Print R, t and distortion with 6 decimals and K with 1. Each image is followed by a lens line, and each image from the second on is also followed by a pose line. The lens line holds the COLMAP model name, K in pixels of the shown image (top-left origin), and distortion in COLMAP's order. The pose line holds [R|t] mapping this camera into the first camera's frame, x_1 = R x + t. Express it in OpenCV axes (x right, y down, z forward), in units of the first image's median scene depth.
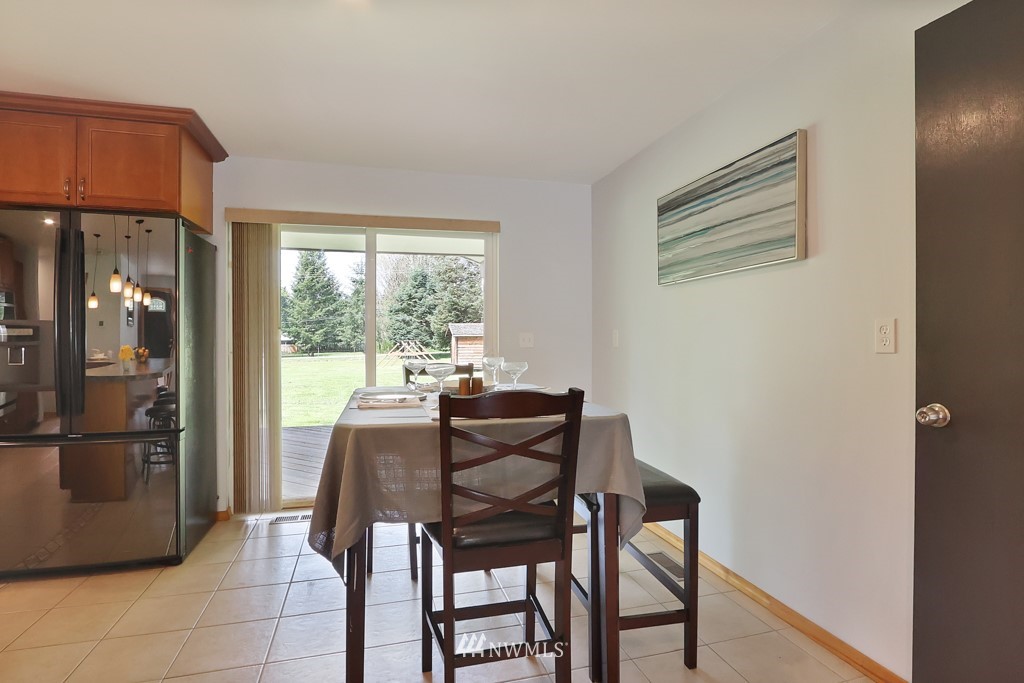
lens RADIAL K [[528.6, 0, 503.8], [0, 528.6, 339.0], [0, 0, 1]] dist [-0.001100, 0.000147]
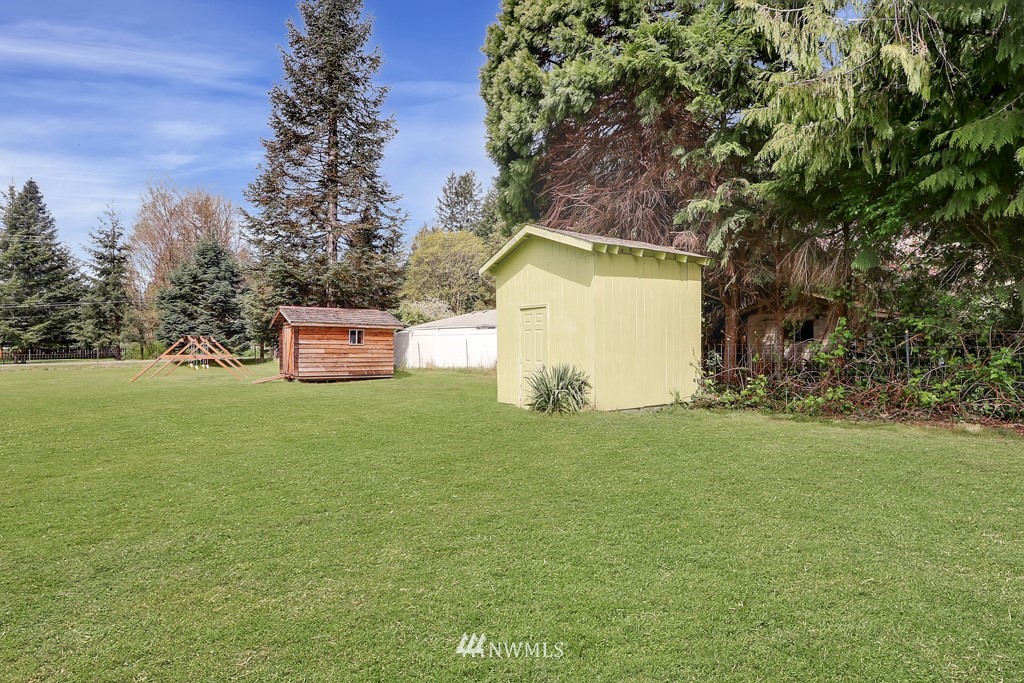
lens RADIAL K [[528.6, 0, 513.3], [0, 528.6, 345.0], [0, 0, 1]] dist [-0.001100, 0.000147]
pose [[0.927683, 0.012238, 0.373168, -0.045042], [-0.010131, 0.999920, -0.007607, 0.009901], [-0.373231, 0.003276, 0.927733, 0.187725]]
